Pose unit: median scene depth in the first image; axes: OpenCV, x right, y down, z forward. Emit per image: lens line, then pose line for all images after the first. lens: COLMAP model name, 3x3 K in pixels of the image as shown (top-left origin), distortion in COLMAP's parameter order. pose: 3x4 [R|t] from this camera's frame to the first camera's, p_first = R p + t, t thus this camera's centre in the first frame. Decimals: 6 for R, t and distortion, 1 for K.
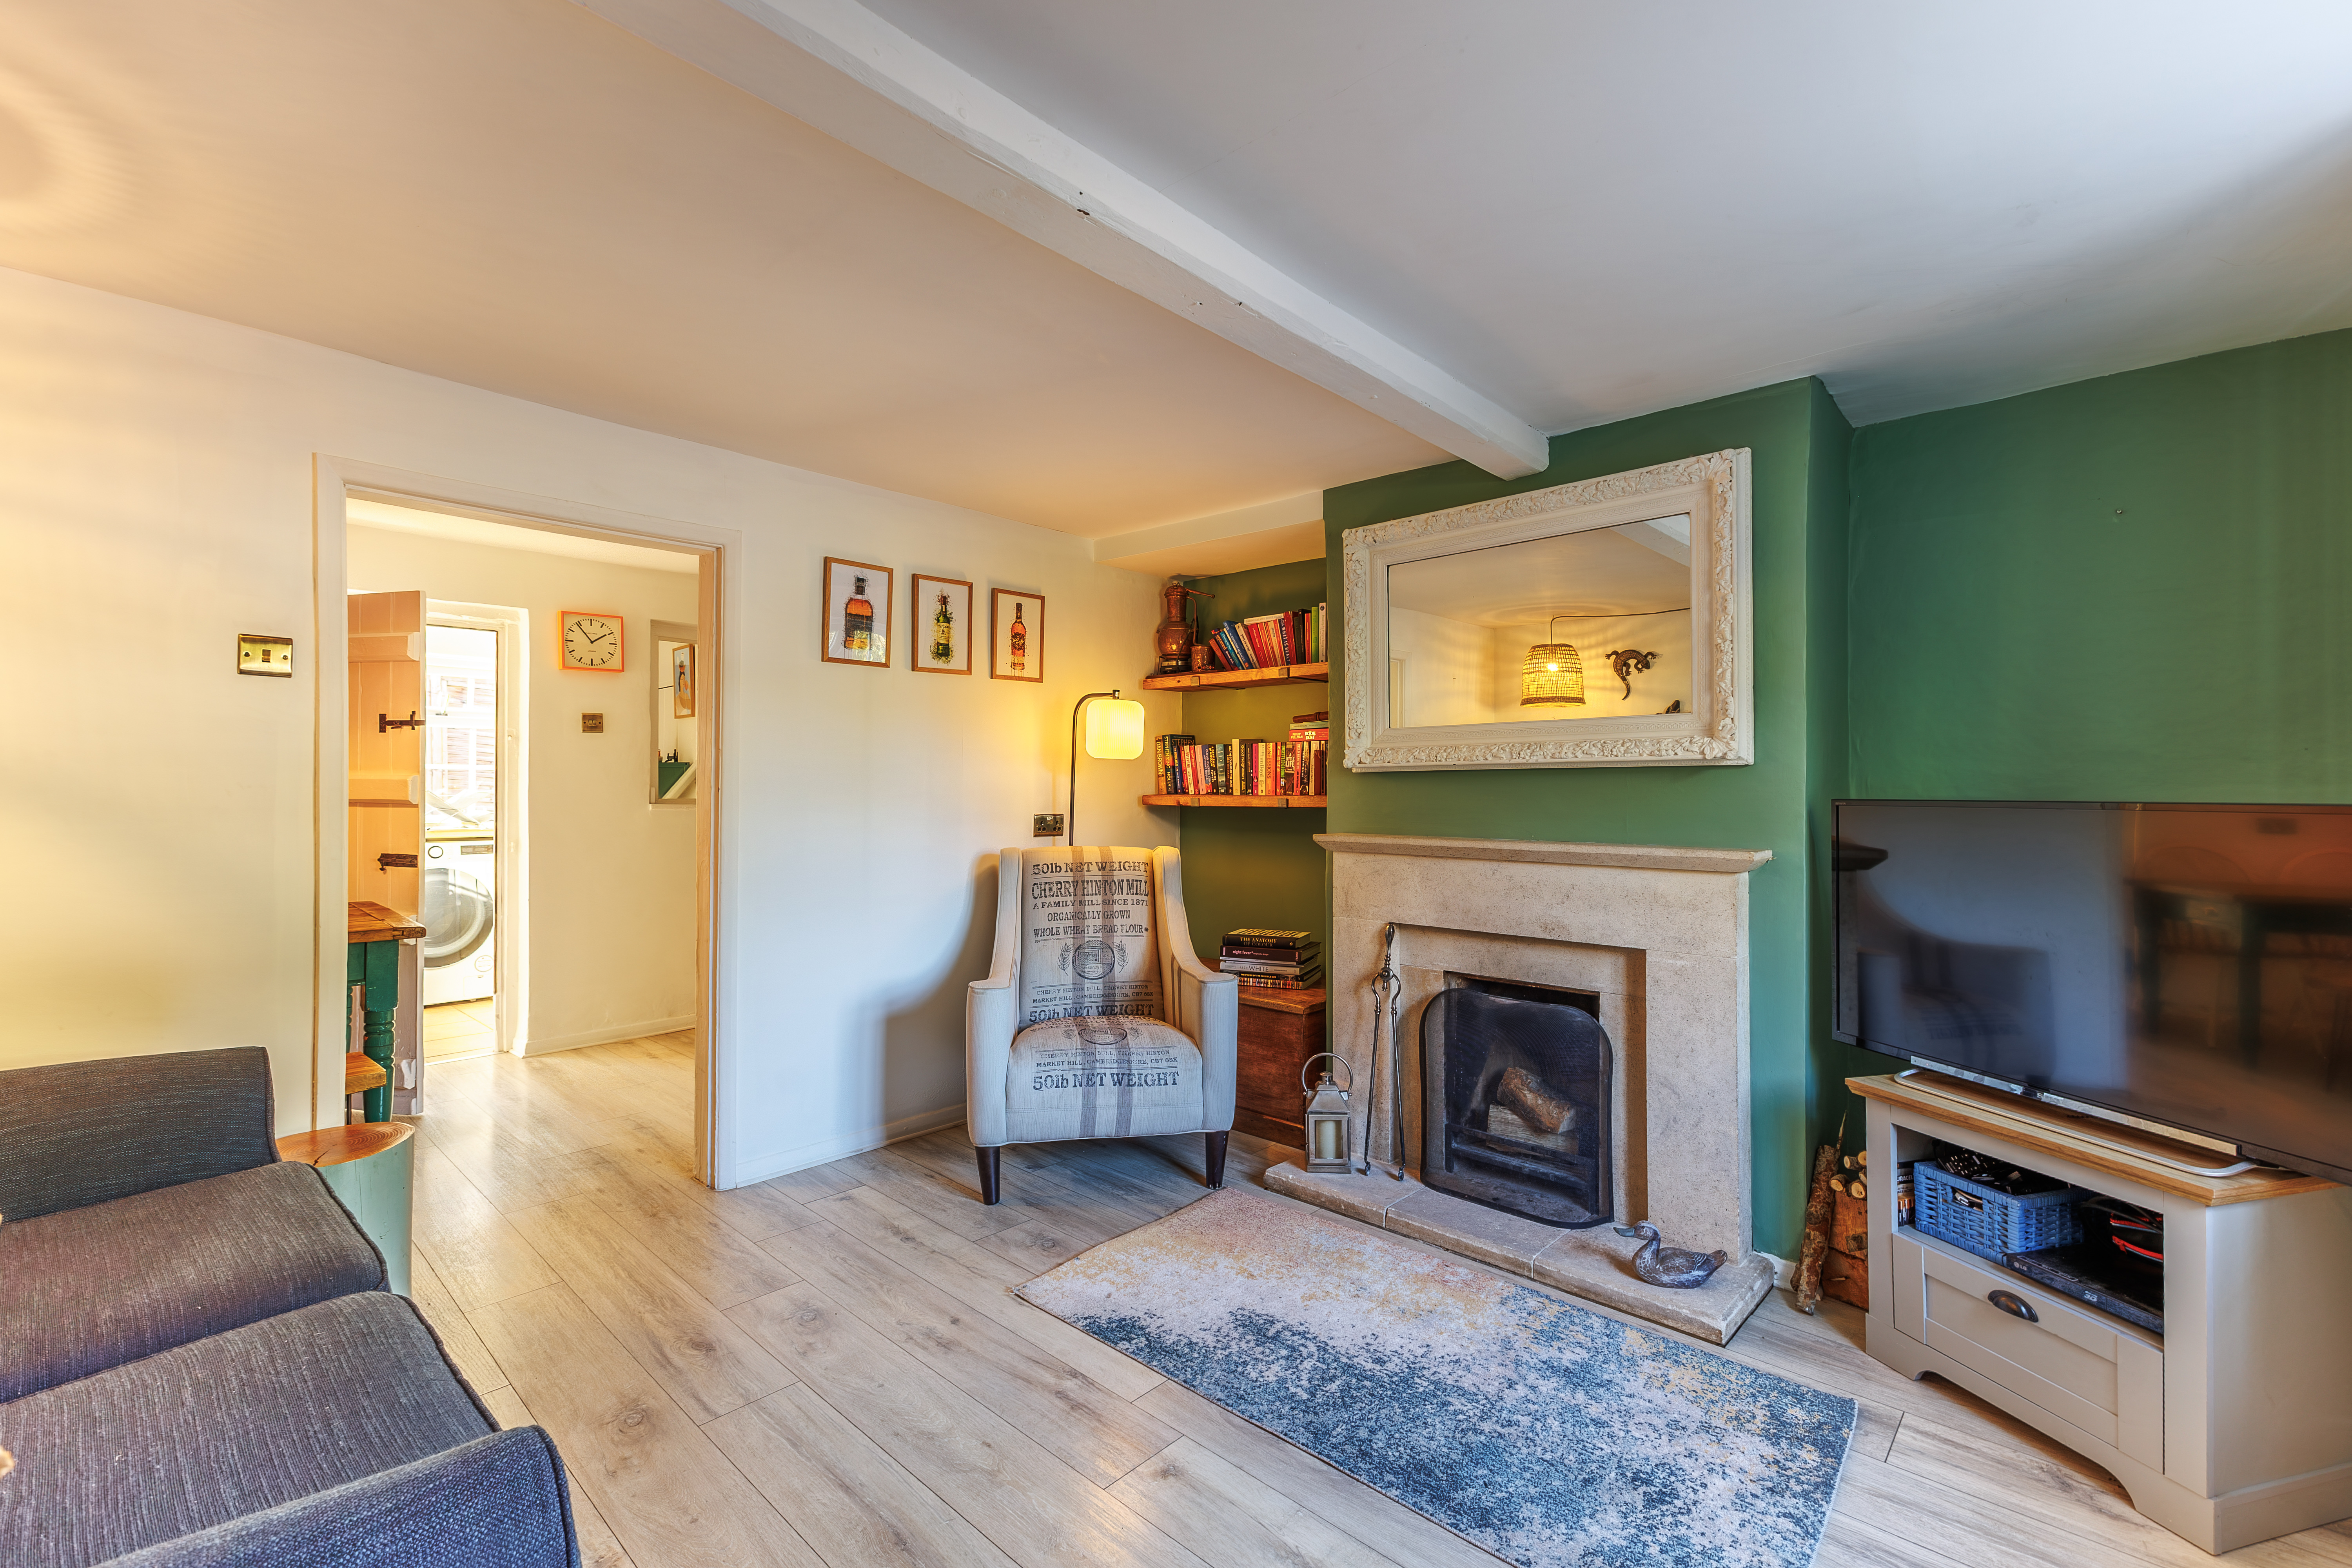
lens RADIAL K [[1004.0, 0, 1176.9], [0, 1004.0, 789.7], [0, 0, 1]] dist [0.003690, -0.004316]
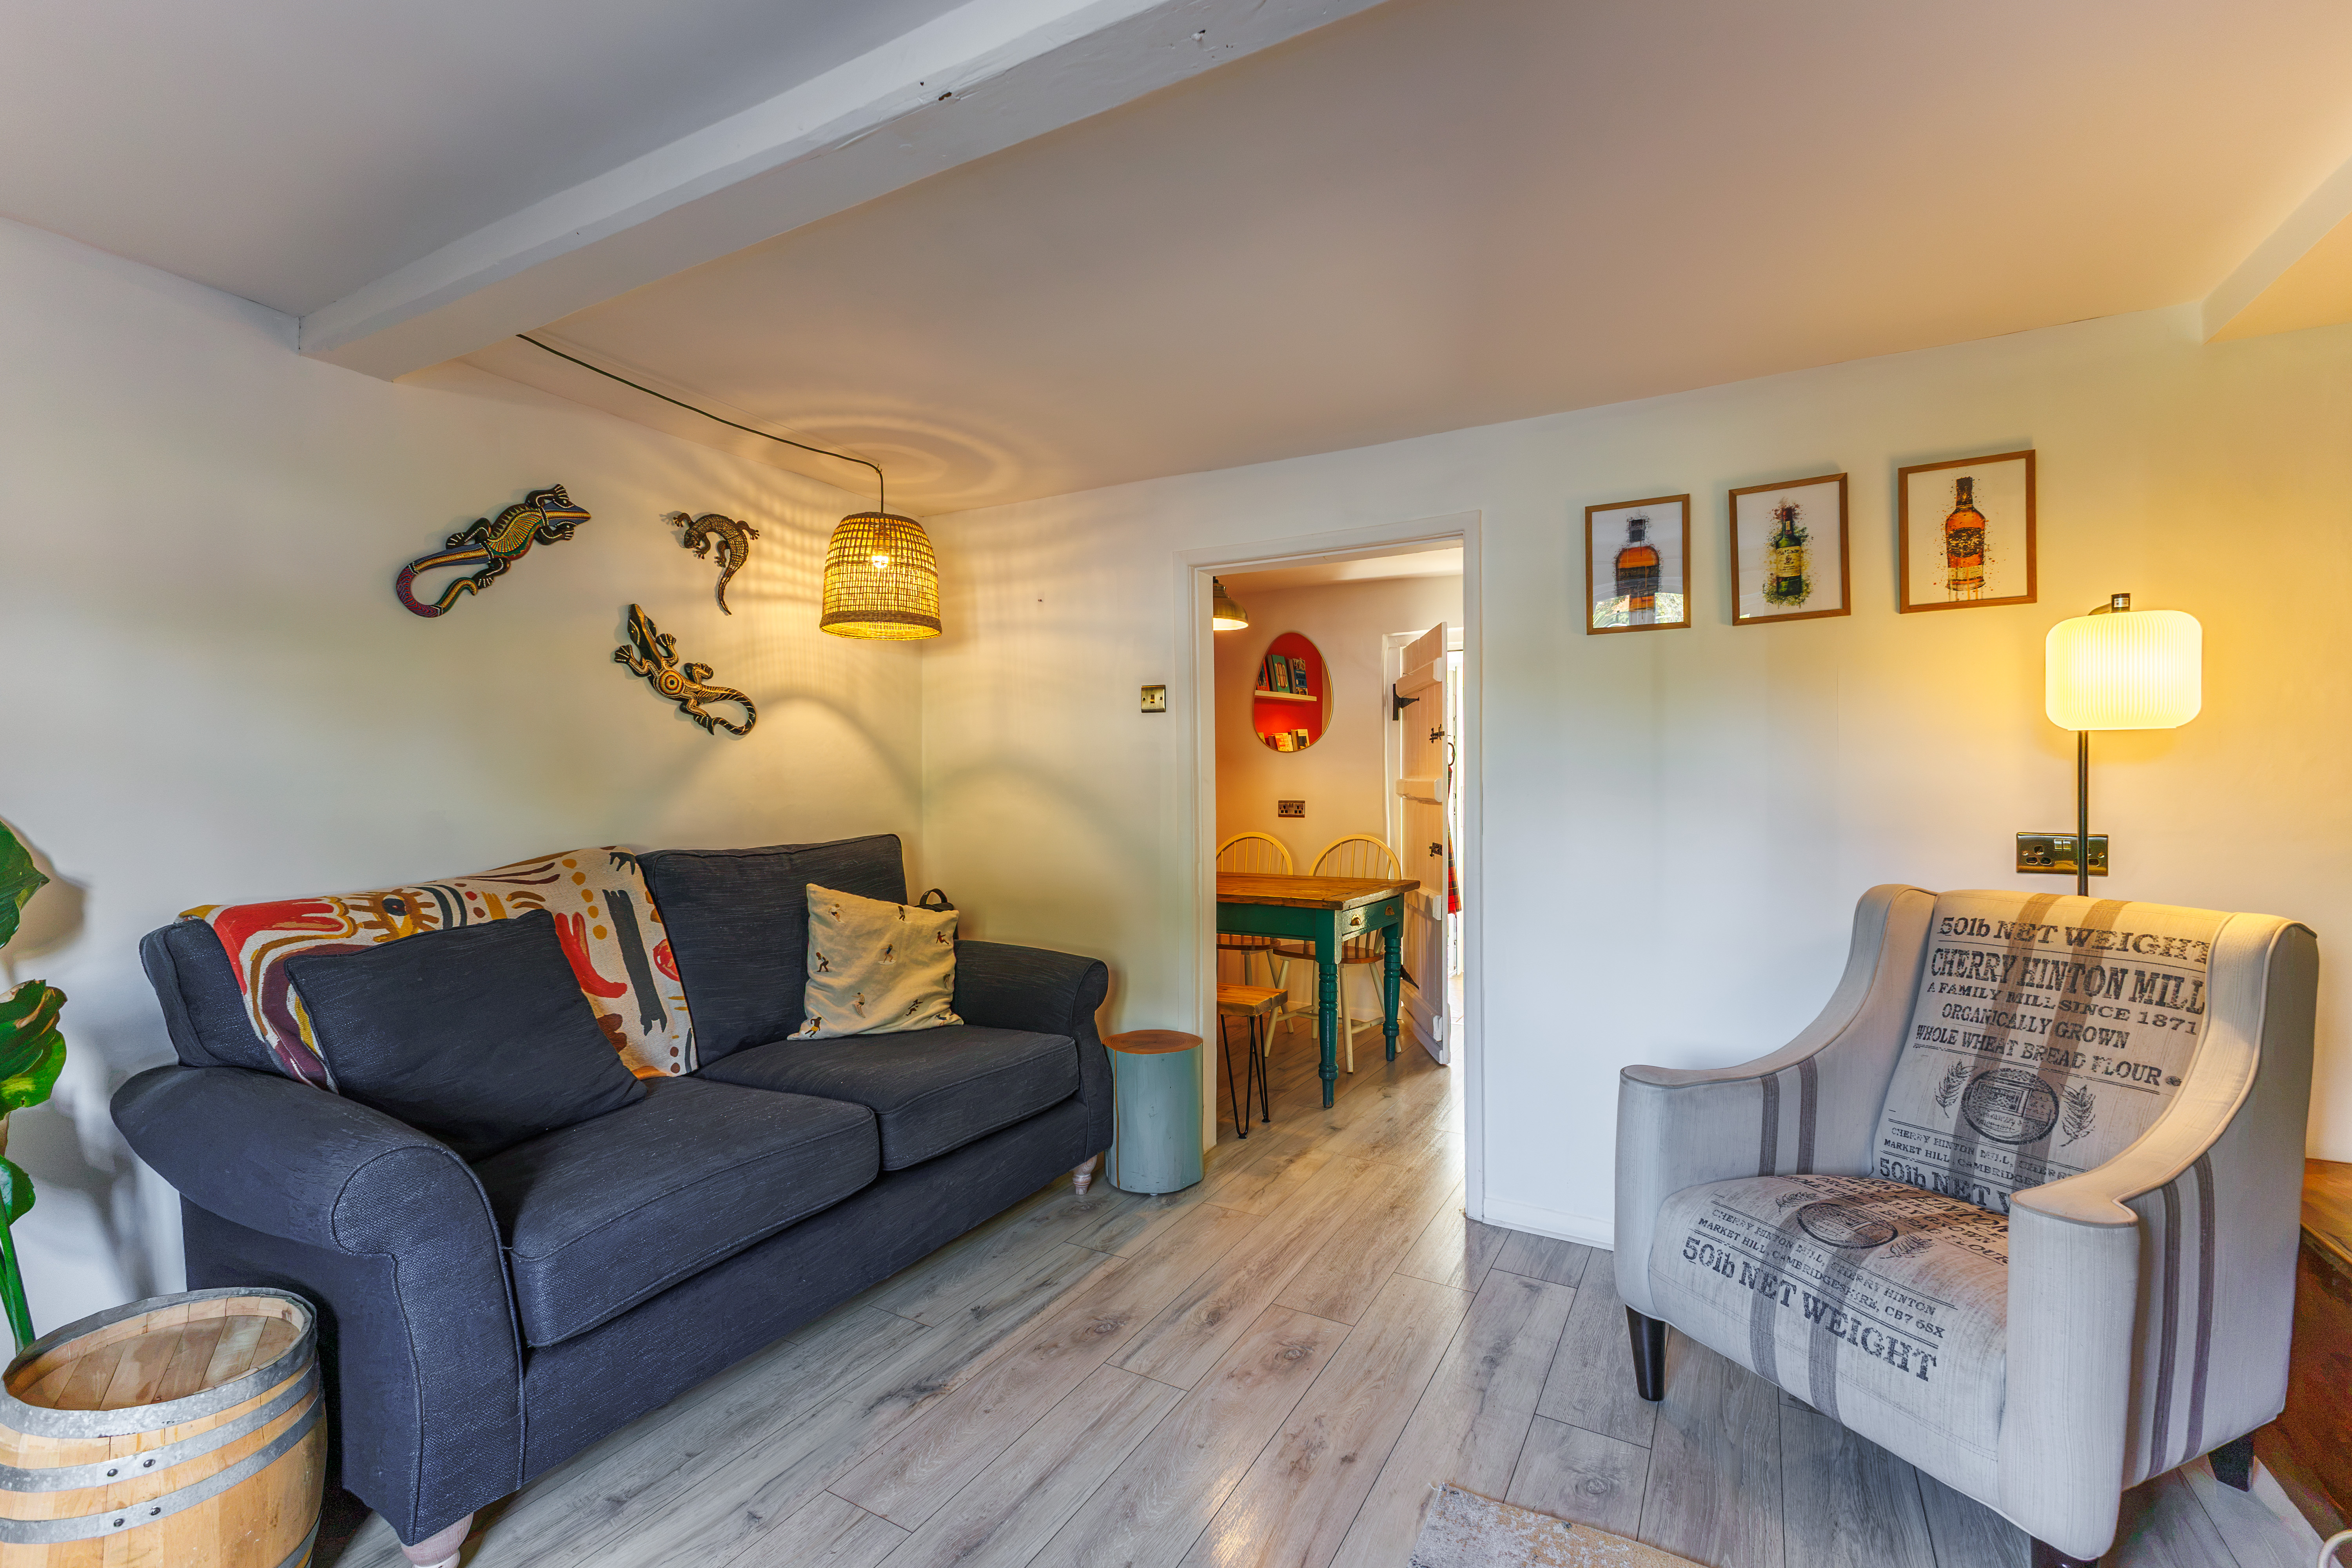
lens RADIAL K [[1004.0, 0, 1193.1], [0, 1004.0, 781.5], [0, 0, 1]] dist [0.003690, -0.004316]
pose [[0.237195, -0.007976, -0.971429, 0.336291], [-0.001354, 0.999963, -0.008541, 0.000578], [0.971461, 0.003342, 0.237176, 0.443113]]
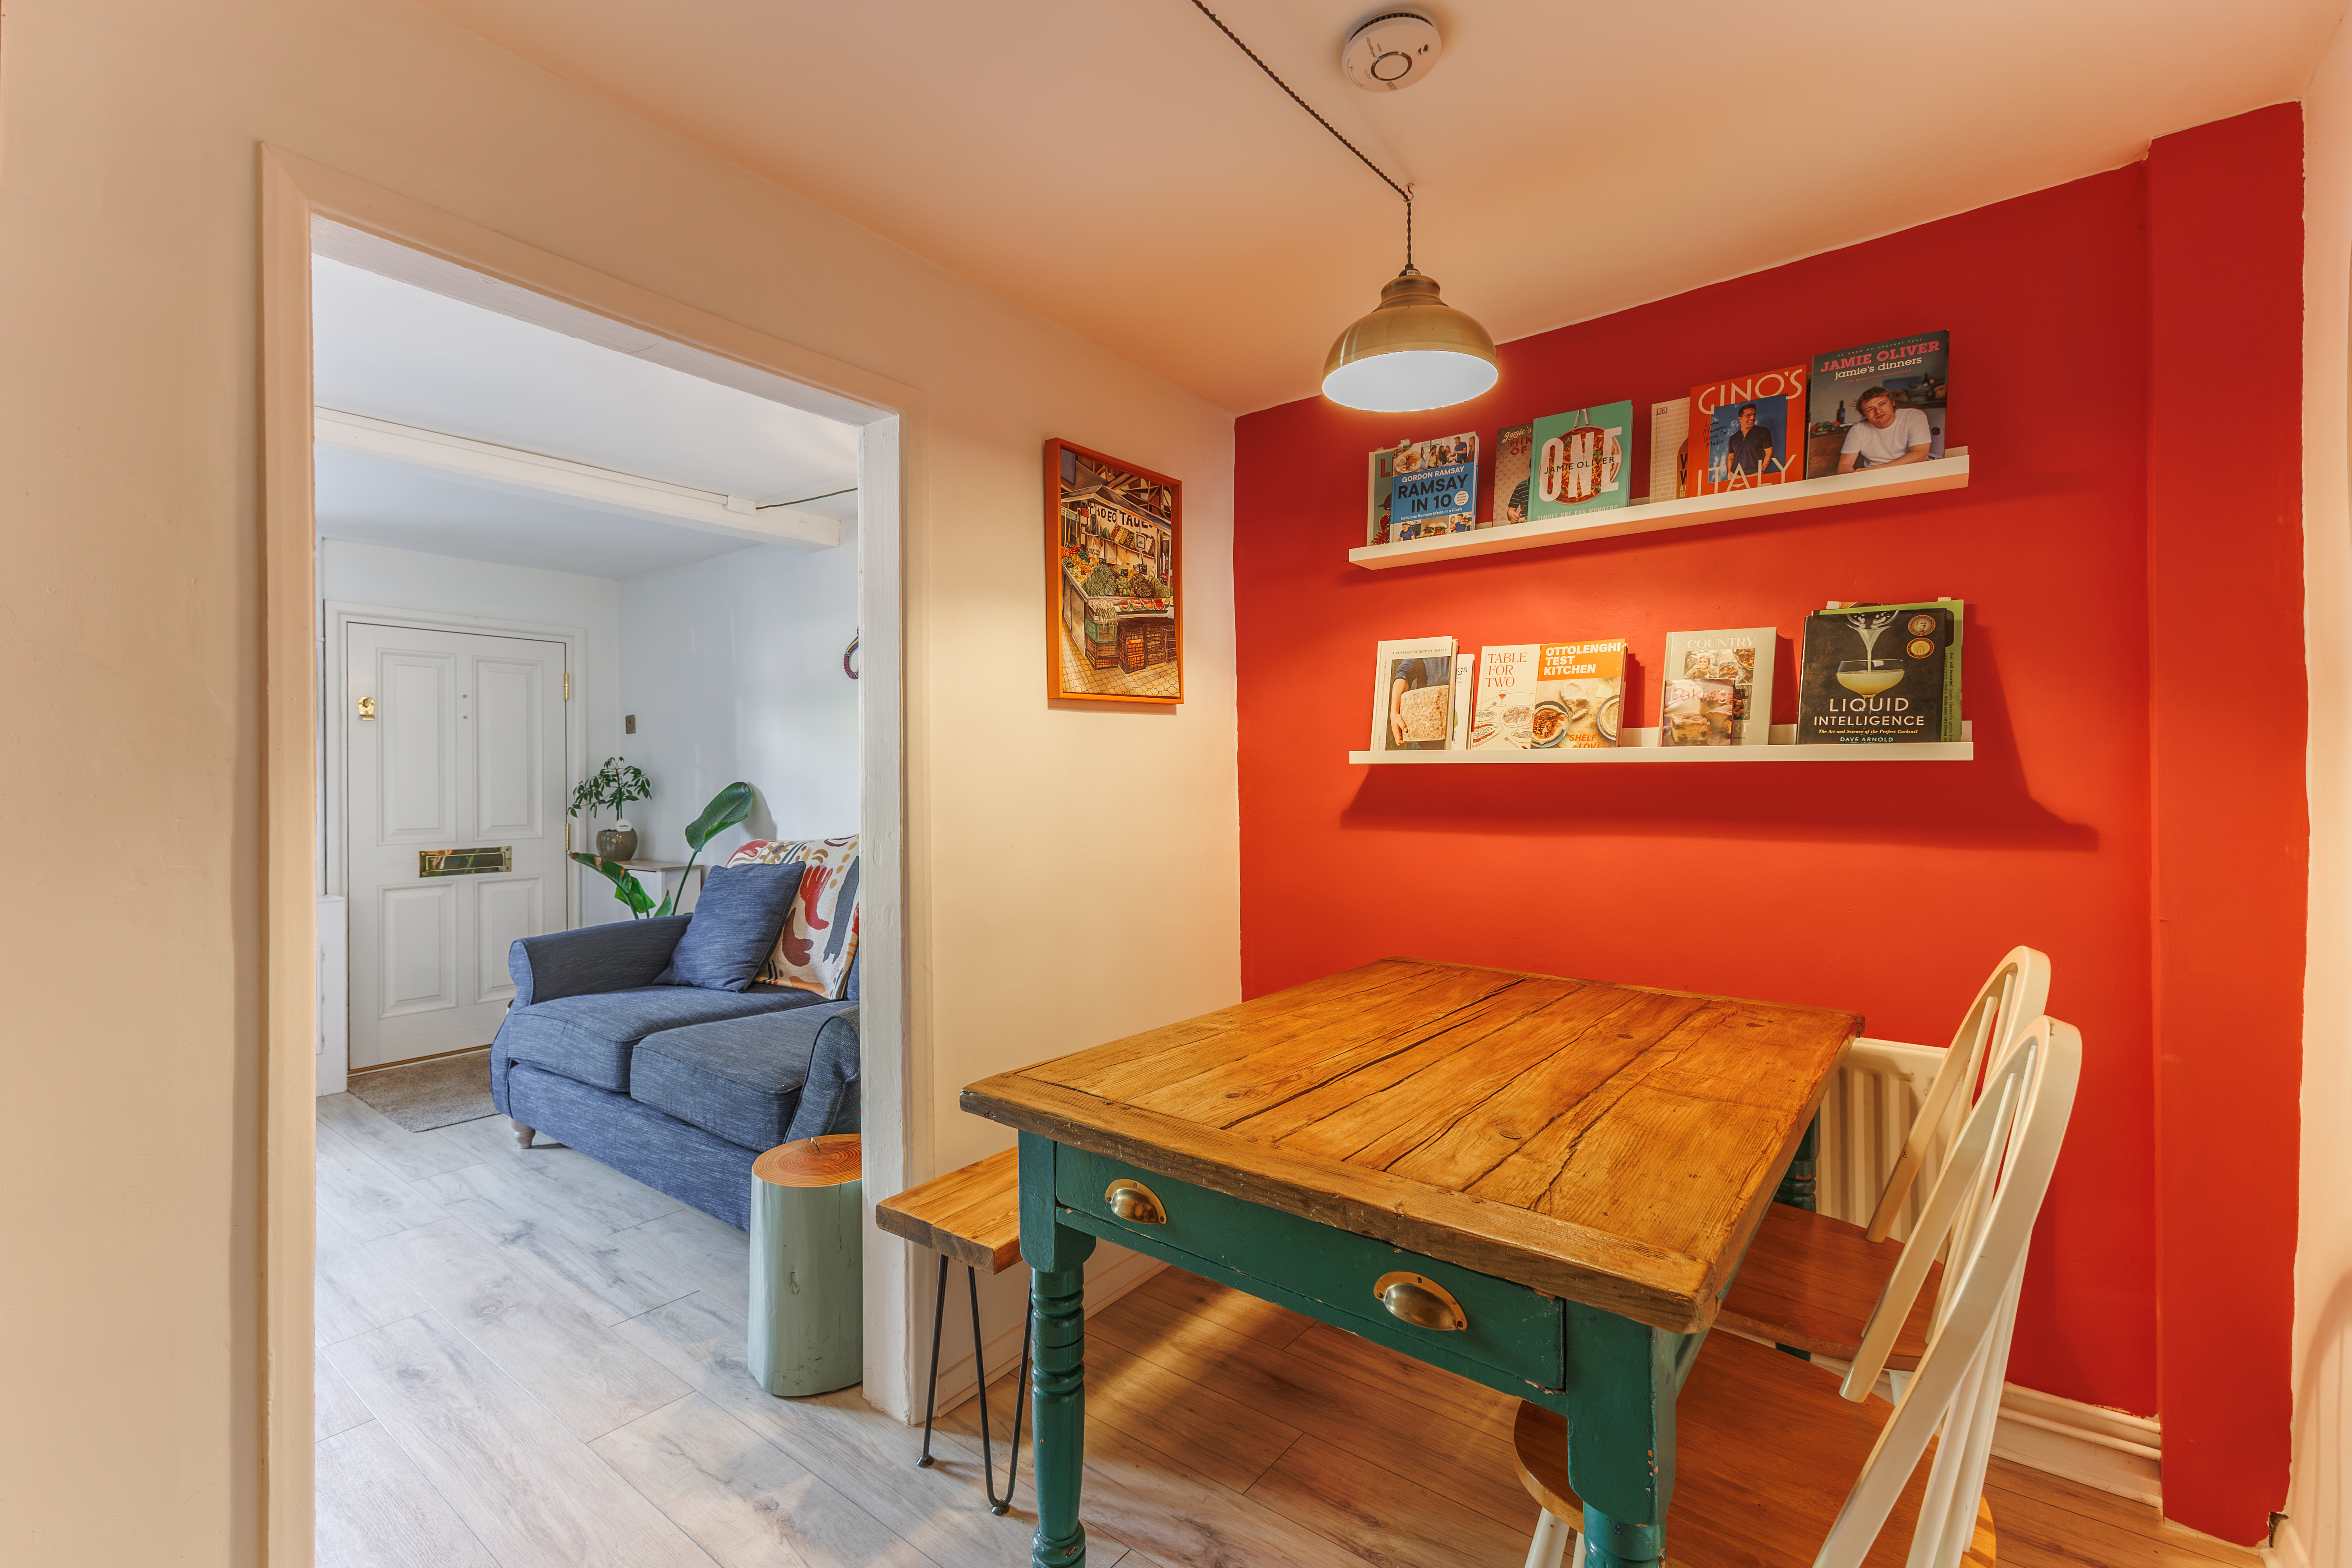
lens RADIAL K [[1004.0, 0, 1201.6], [0, 1004.0, 774.7], [0, 0, 1]] dist [0.003690, -0.004316]
pose [[-0.994023, -0.001908, -0.109154, -0.678116], [-0.001682, 0.999996, -0.002162, -0.007824], [0.109158, -0.001966, -0.994022, 1.236611]]
